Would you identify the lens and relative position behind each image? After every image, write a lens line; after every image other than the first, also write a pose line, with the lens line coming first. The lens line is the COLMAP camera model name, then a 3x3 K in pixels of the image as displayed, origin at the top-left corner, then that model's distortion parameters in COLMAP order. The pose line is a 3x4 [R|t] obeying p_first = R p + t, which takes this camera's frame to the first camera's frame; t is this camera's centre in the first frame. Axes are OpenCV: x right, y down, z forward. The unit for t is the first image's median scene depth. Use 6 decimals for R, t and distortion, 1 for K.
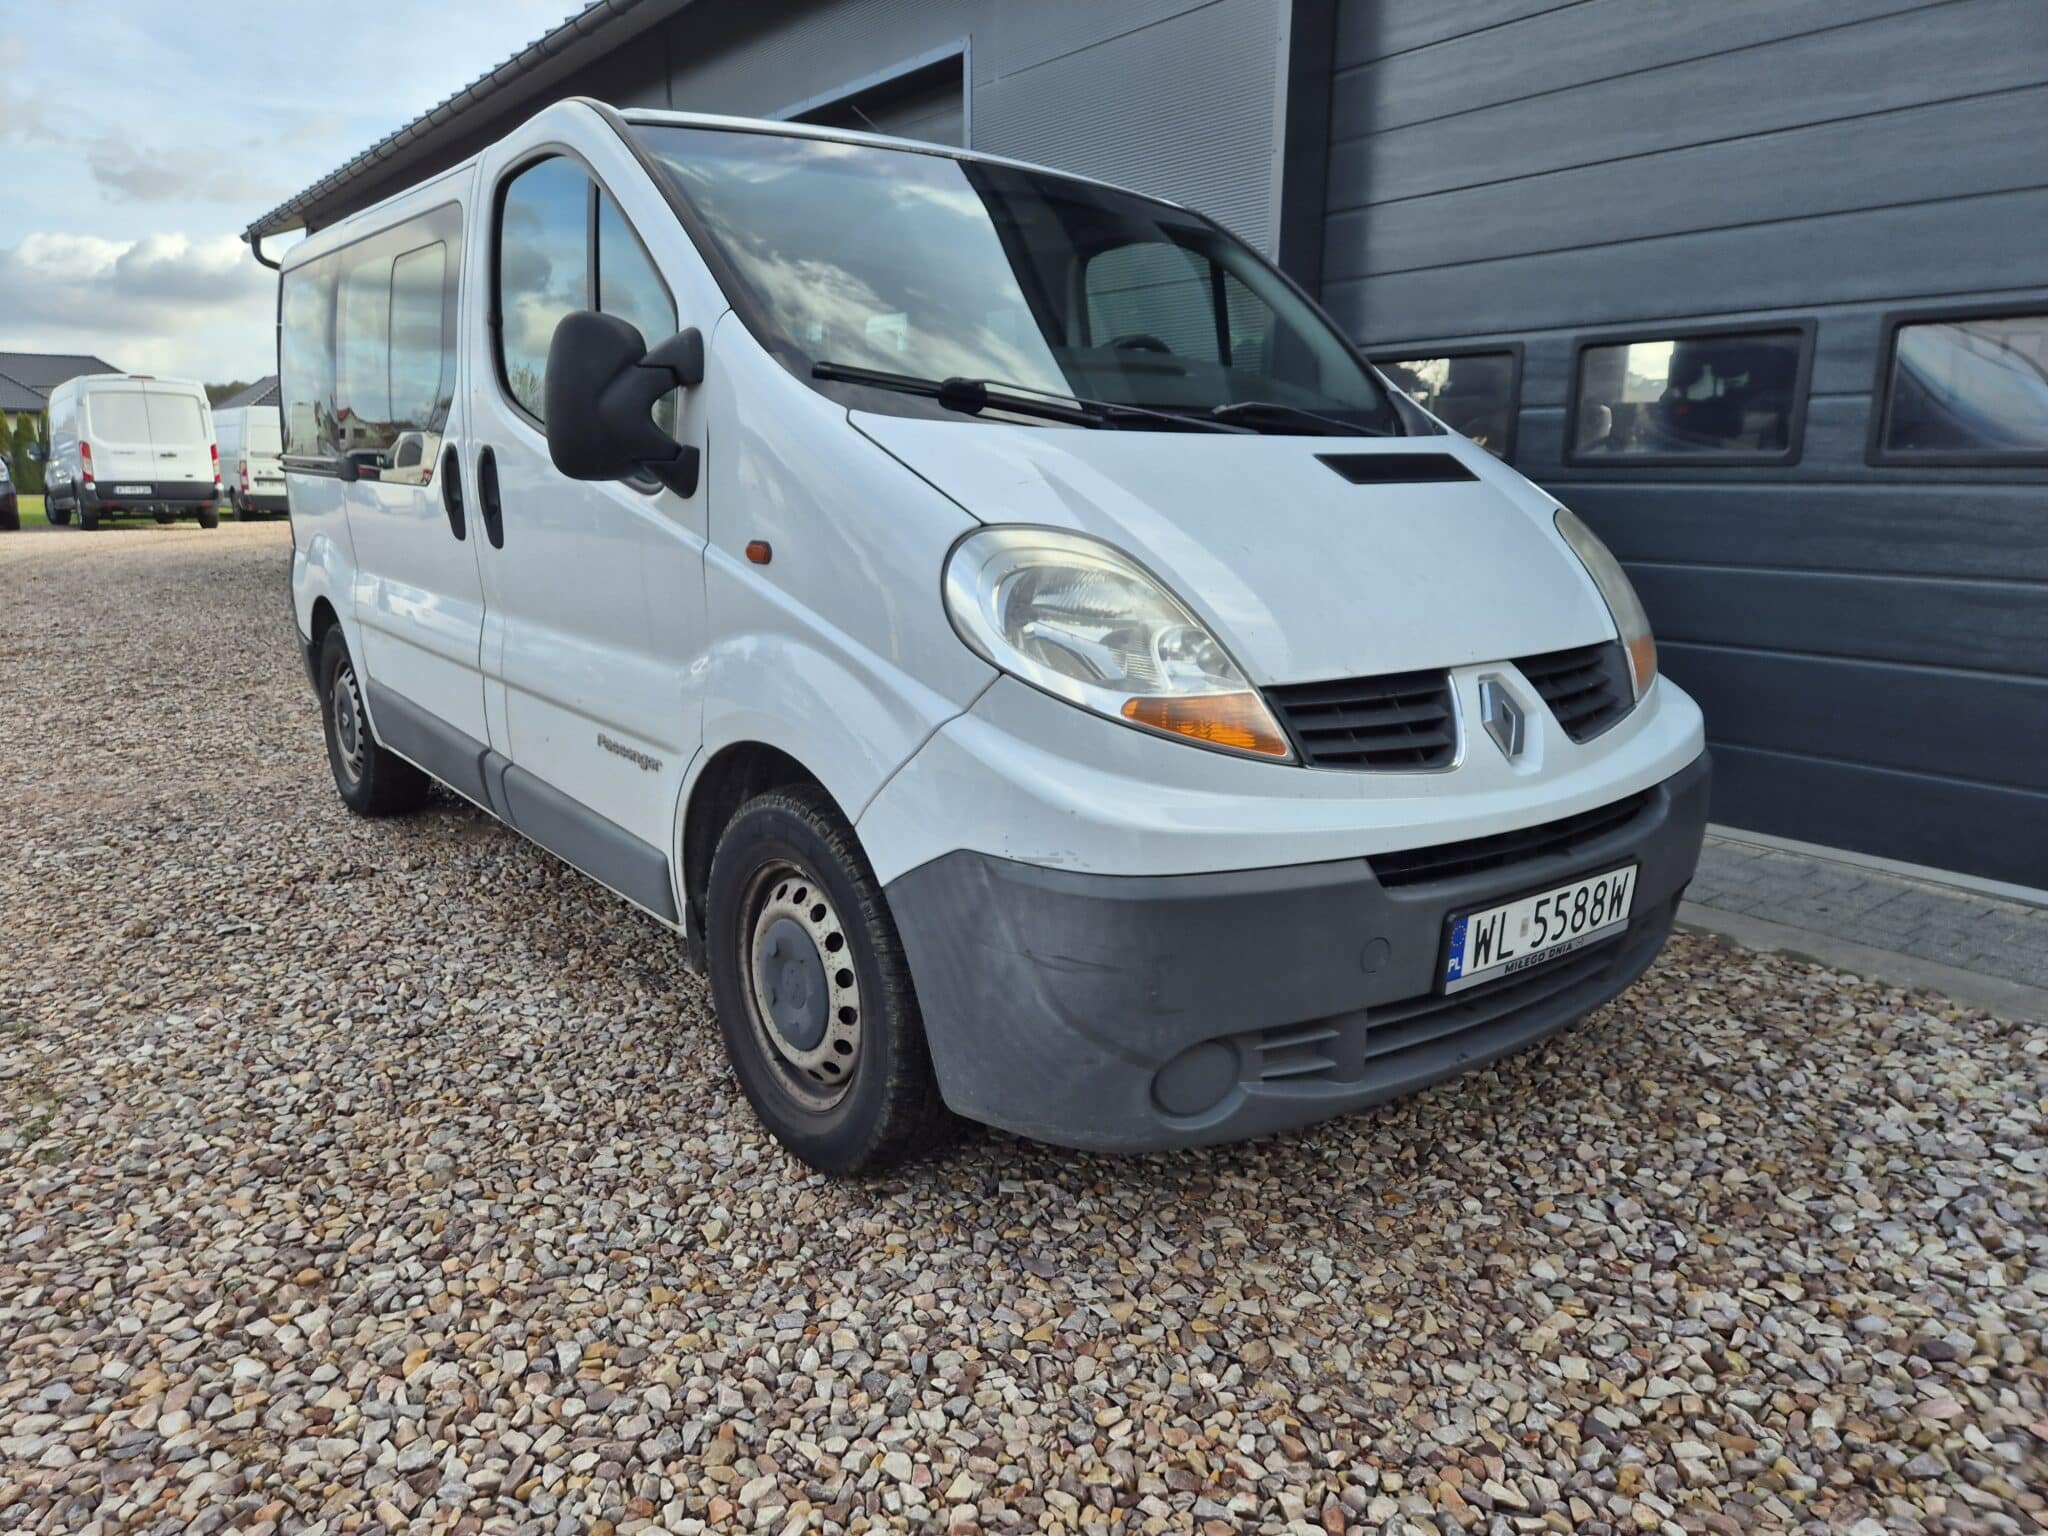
lens RADIAL K [[1385.3, 0, 1024.0], [0, 1385.3, 768.0], [0, 0, 1]] dist [0.005109, 0.001872]
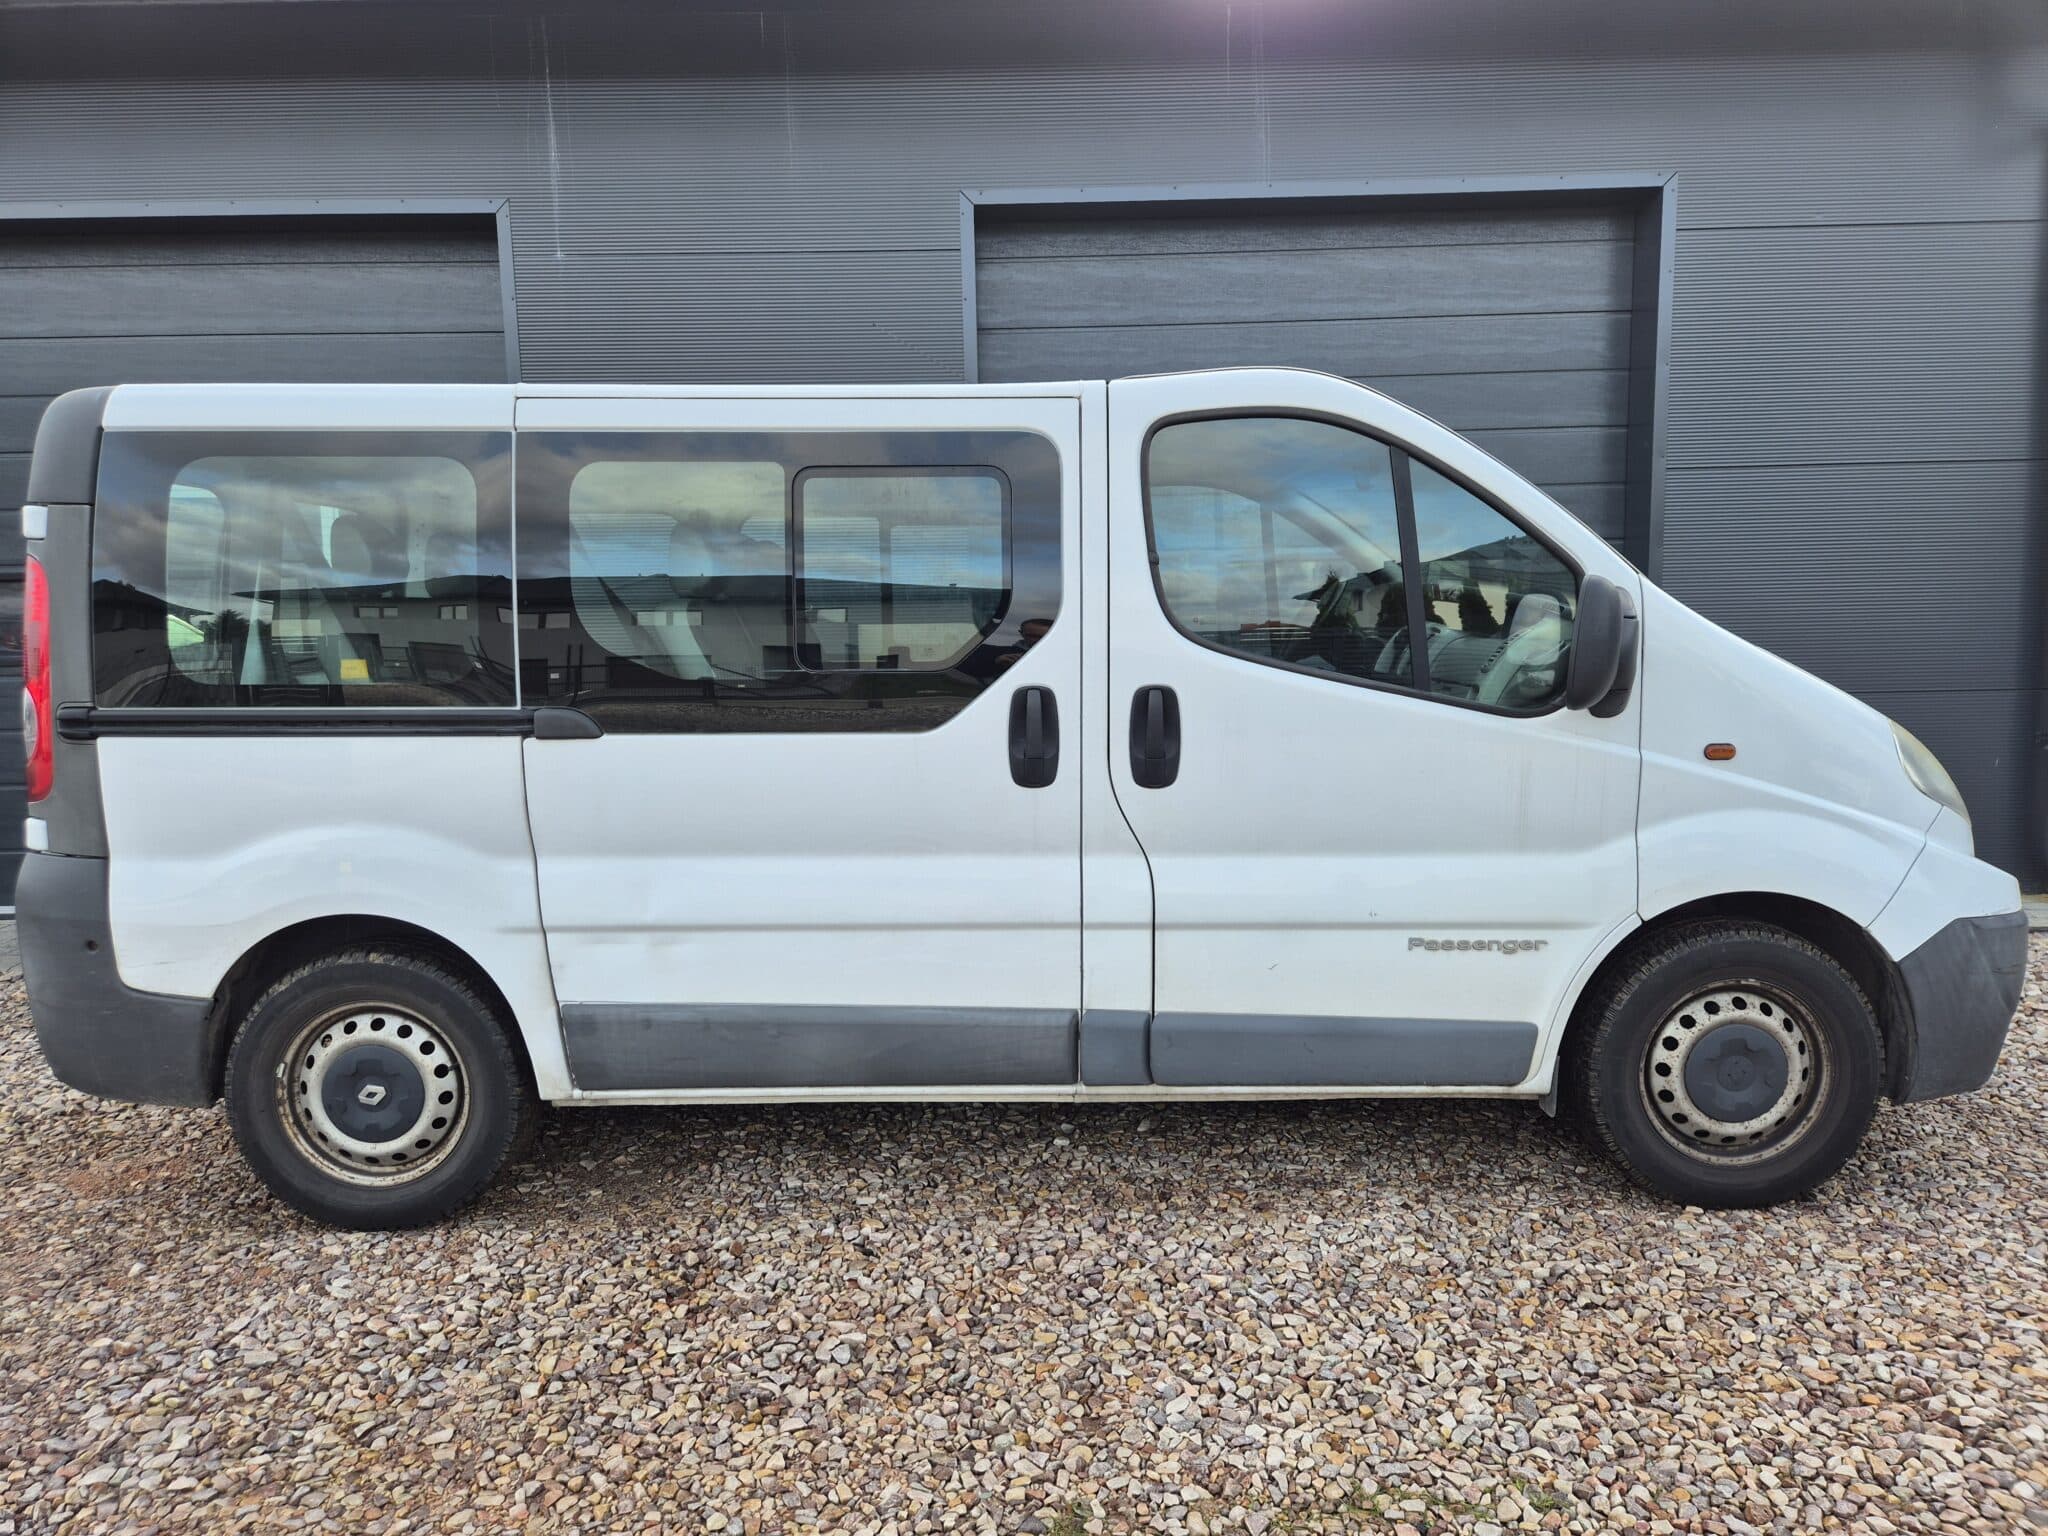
lens RADIAL K [[1363.3, 0, 1024.0], [0, 1363.3, 768.0], [0, 0, 1]] dist [-0.008252, -0.005100]
pose [[0.618753, -0.095125, 0.779805, -1.540307], [0.178605, 0.983681, -0.021723, -0.218205], [-0.765013, 0.152718, 0.625646, 0.653582]]
